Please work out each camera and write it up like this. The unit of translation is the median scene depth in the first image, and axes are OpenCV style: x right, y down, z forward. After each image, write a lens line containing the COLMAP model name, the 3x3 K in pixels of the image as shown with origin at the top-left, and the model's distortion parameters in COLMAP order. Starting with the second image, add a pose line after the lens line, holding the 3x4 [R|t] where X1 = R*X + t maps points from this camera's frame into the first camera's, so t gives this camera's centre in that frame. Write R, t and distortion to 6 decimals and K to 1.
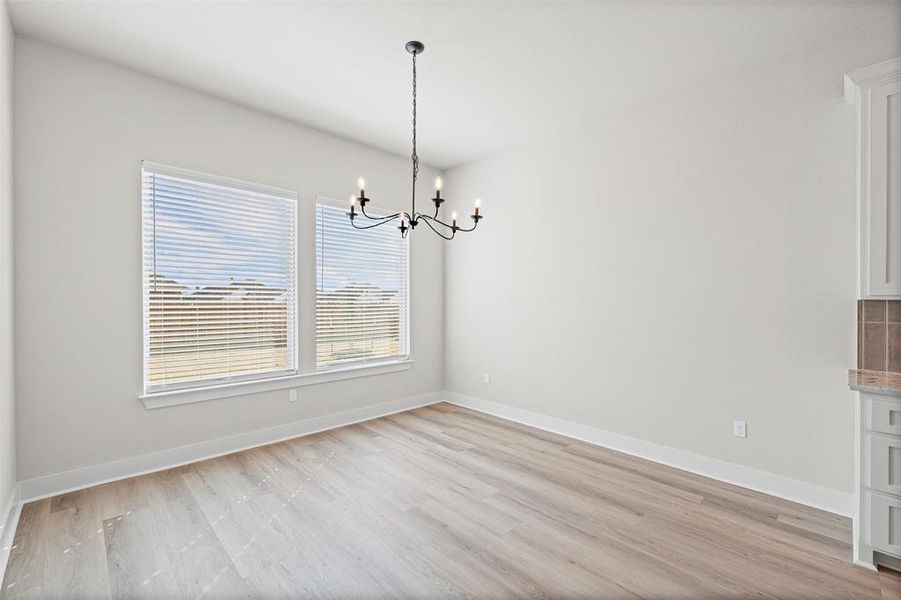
lens RADIAL K [[381.8, 0, 453.7], [0, 381.8, 291.2], [0, 0, 1]] dist [-0.000674, -0.000247]
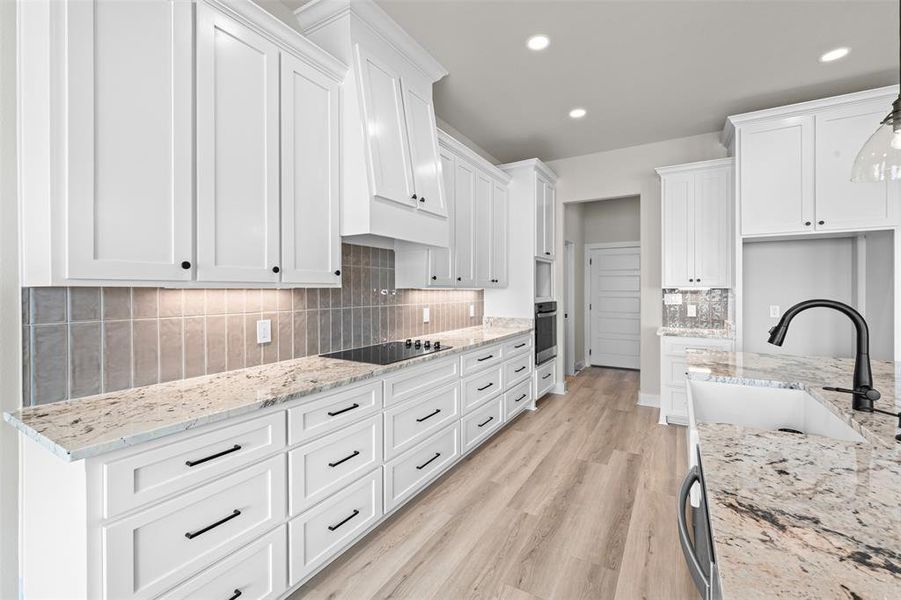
lens RADIAL K [[381.8, 0, 453.7], [0, 381.8, 291.2], [0, 0, 1]] dist [-0.000674, -0.000247]
pose [[-0.265939, -0.007351, 0.963962, 0.322513], [-0.018271, 0.999830, 0.002584, 0.015452], [-0.963817, -0.016926, -0.266028, 0.507832]]
